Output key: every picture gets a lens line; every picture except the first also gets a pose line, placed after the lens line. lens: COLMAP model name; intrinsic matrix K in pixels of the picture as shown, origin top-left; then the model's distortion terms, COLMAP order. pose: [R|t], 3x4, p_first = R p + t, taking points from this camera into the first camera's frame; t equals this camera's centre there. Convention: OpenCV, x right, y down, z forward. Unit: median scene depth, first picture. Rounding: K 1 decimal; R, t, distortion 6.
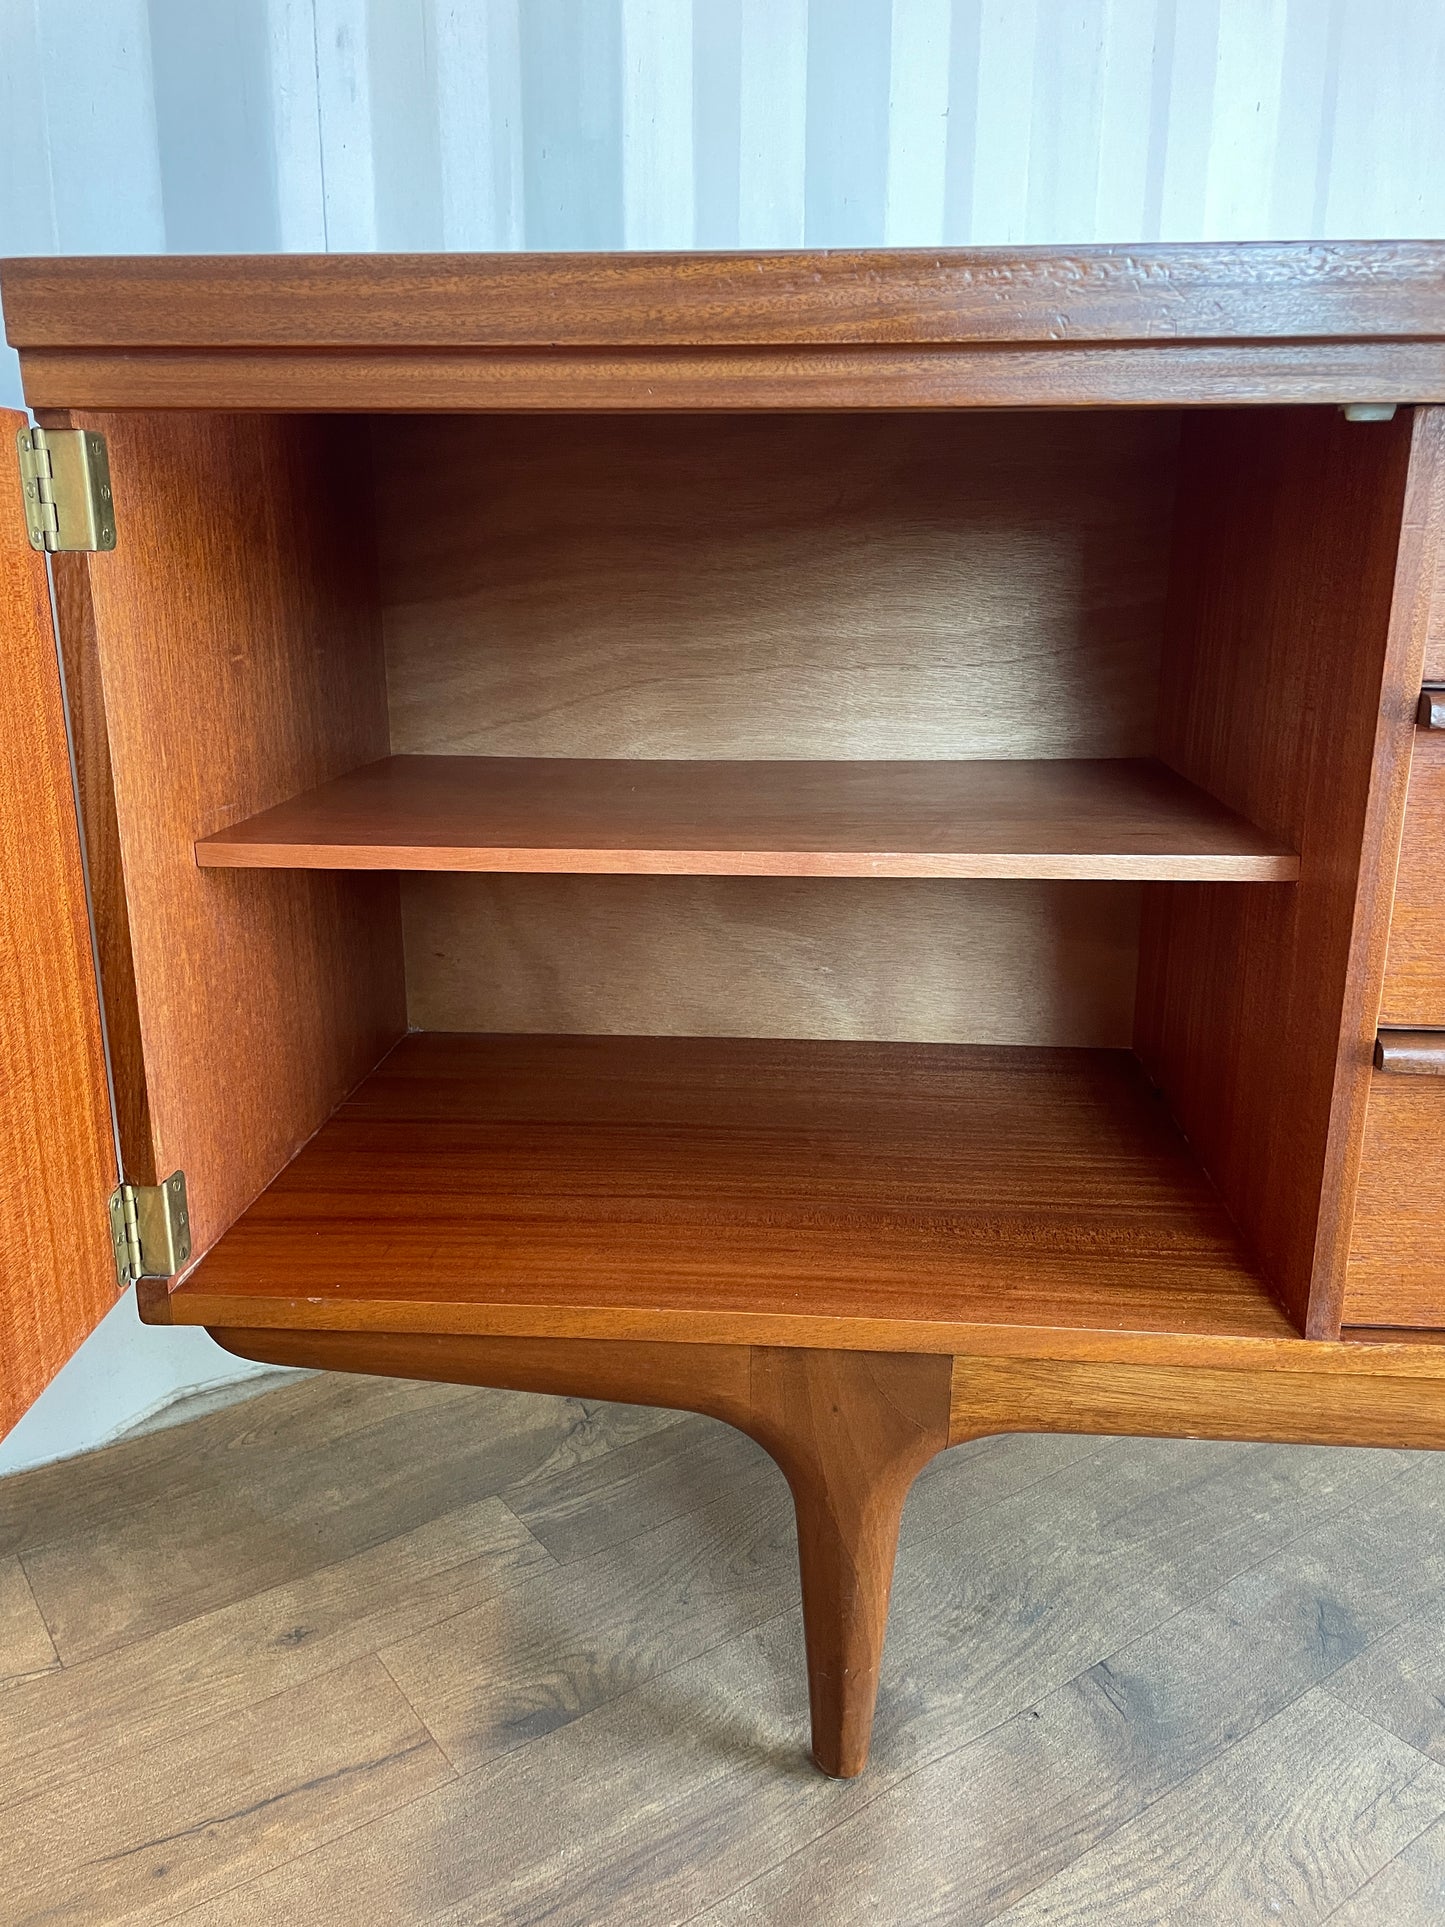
lens RADIAL K [[1456.5, 0, 718.6], [0, 1456.5, 954.8], [0, 0, 1]] dist [0.095063, -0.122088]
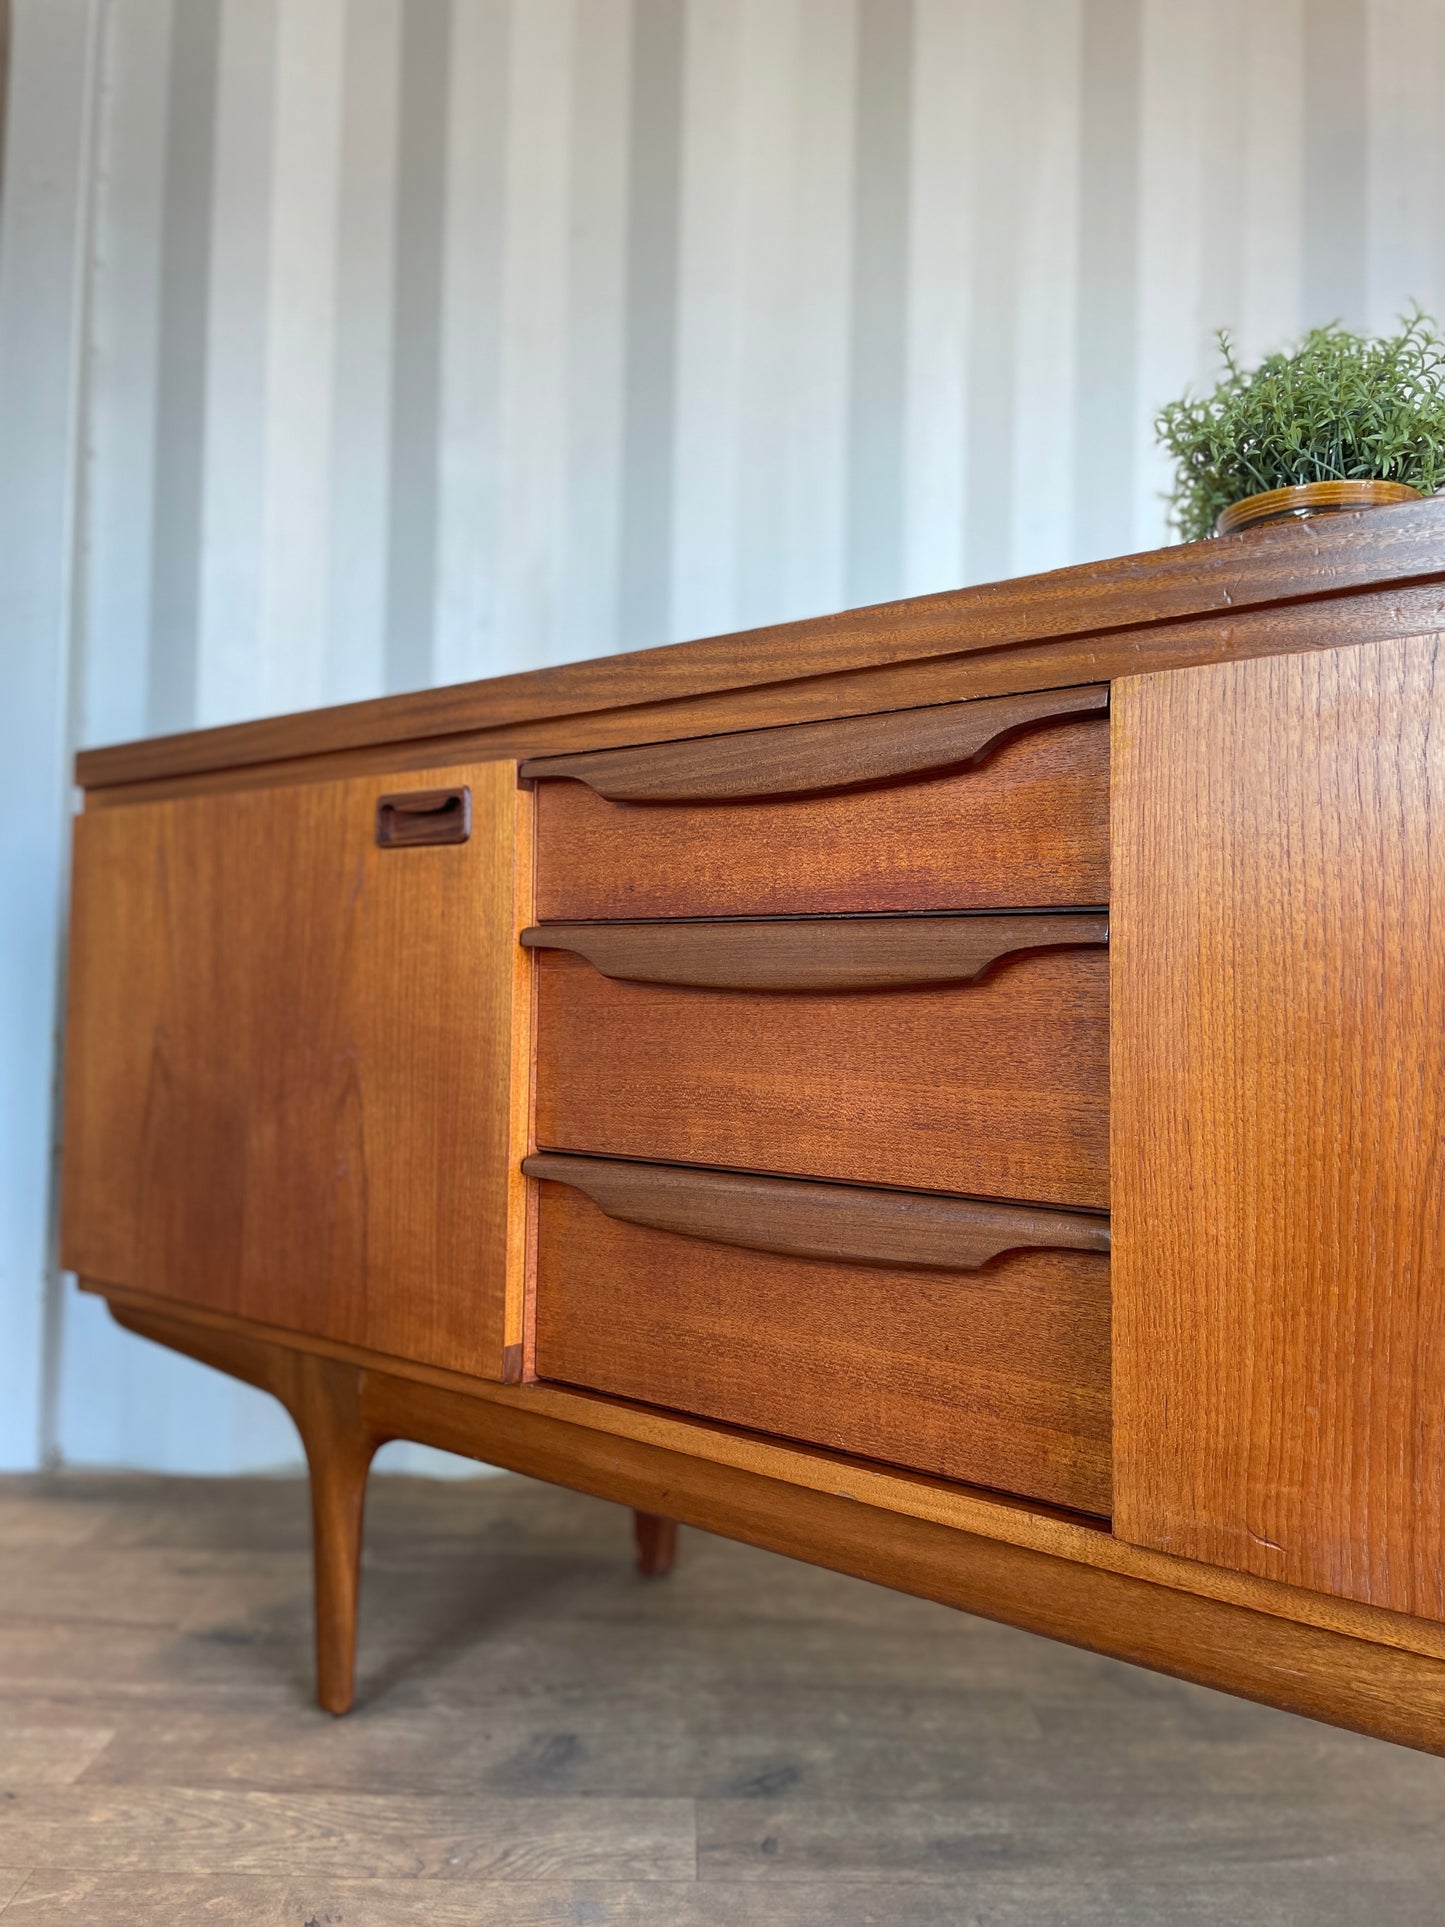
lens RADIAL K [[1456.5, 0, 718.6], [0, 1456.5, 954.8], [0, 0, 1]] dist [0.095063, -0.122088]
pose [[0.822453, -0.006433, -0.568797, 1.078134], [-0.165831, 0.953790, -0.250571, 0.153738], [0.544125, 0.300407, 0.783380, -0.088116]]
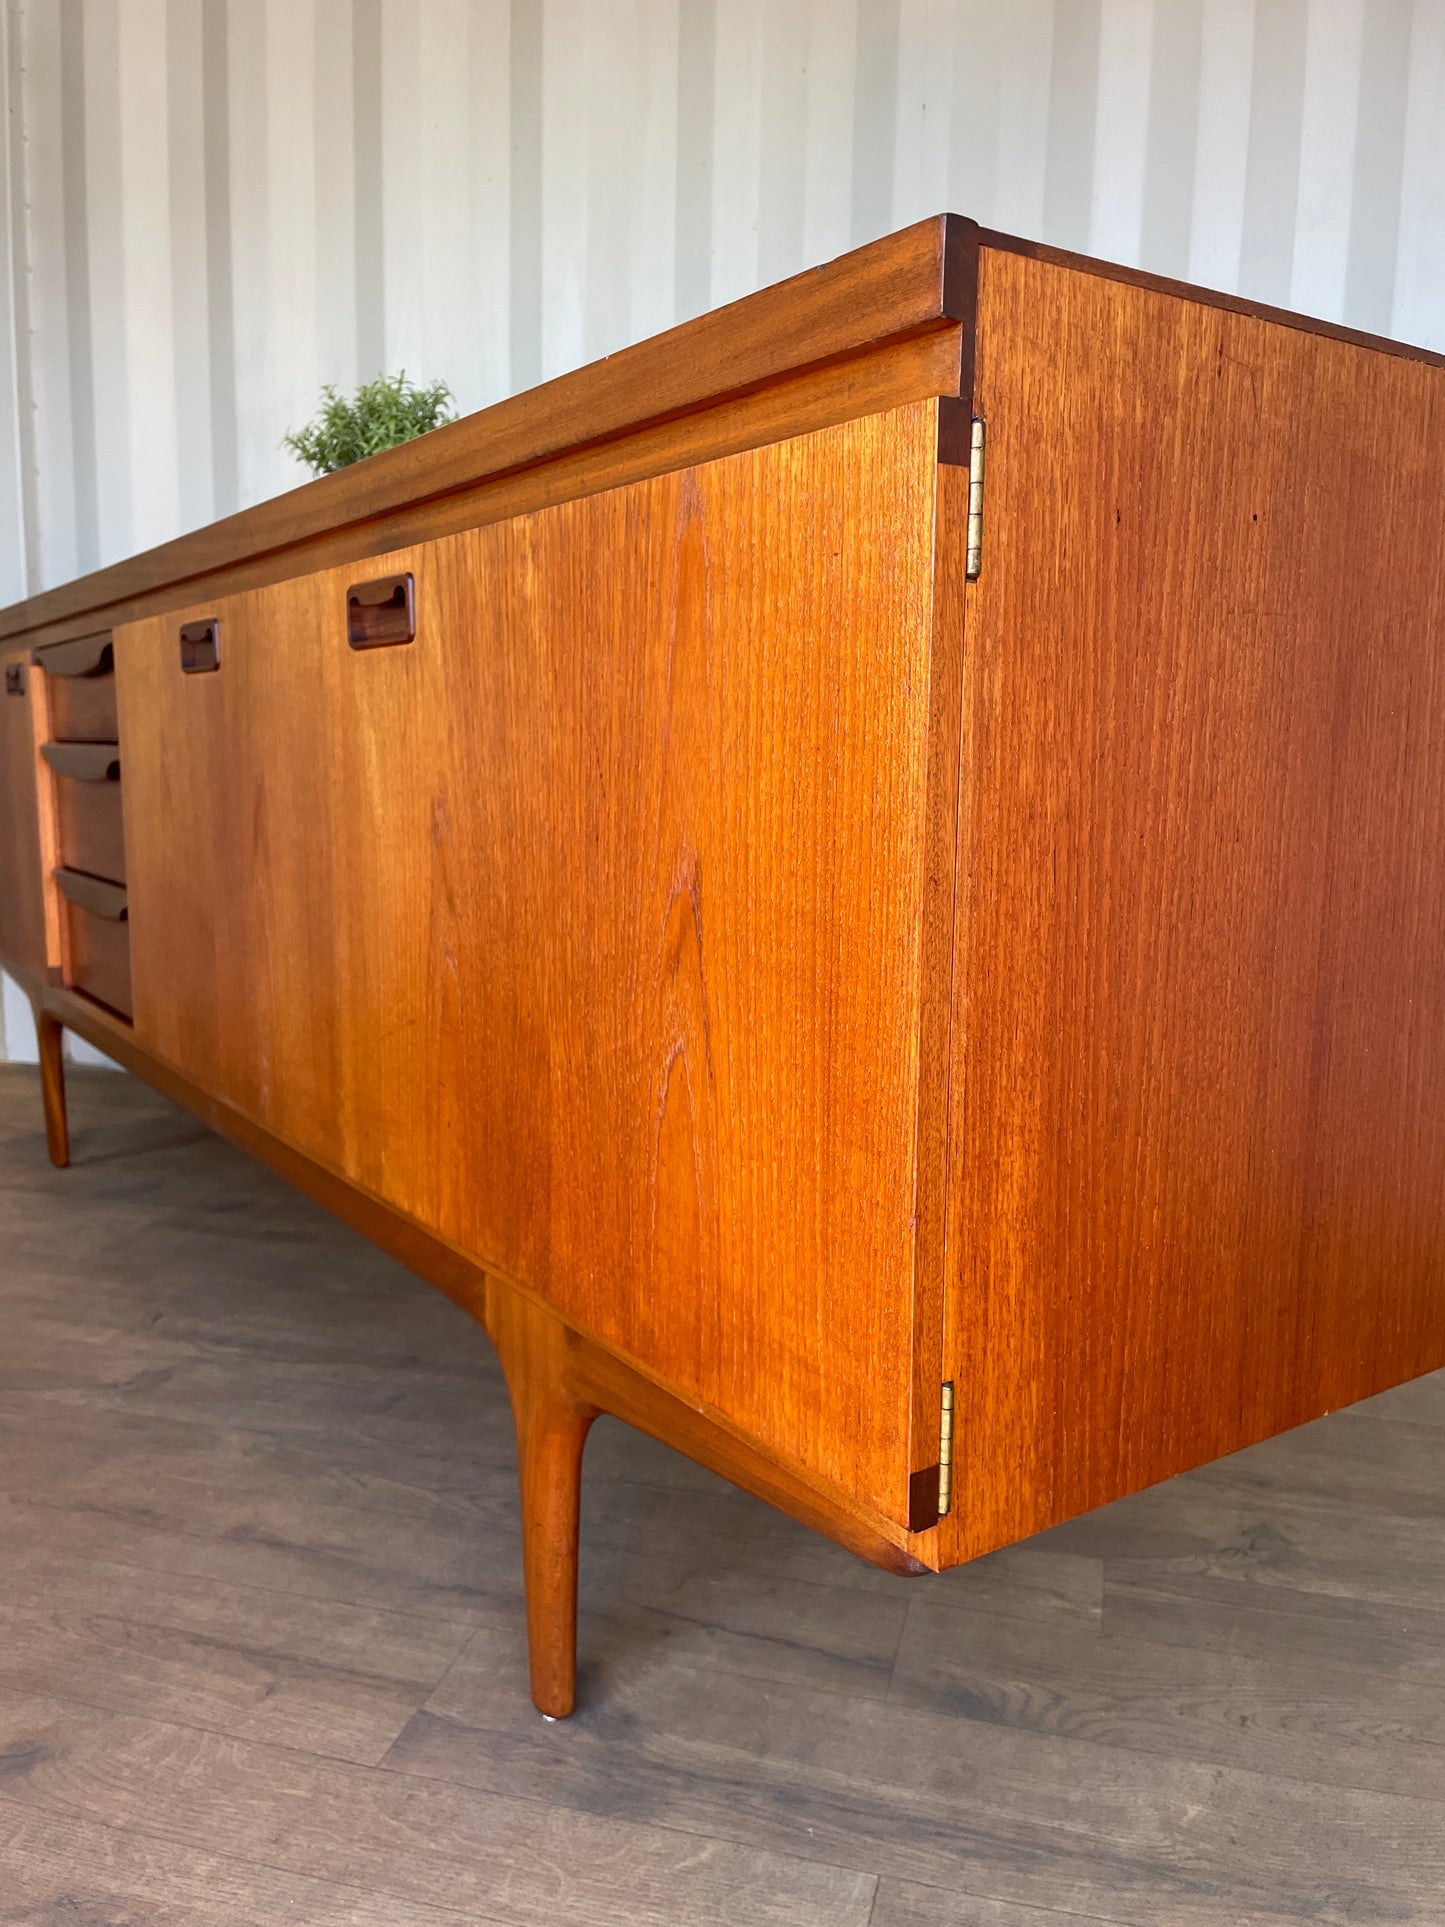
lens RADIAL K [[1466.4, 0, 712.6], [0, 1466.4, 972.9], [0, 0, 1]] dist [0.099334, -0.139670]
pose [[0.625995, 0.120059, -0.770530, 2.529757], [-0.218289, 0.975555, -0.025338, 0.040996], [0.748652, 0.184059, 0.636900, 0.133523]]
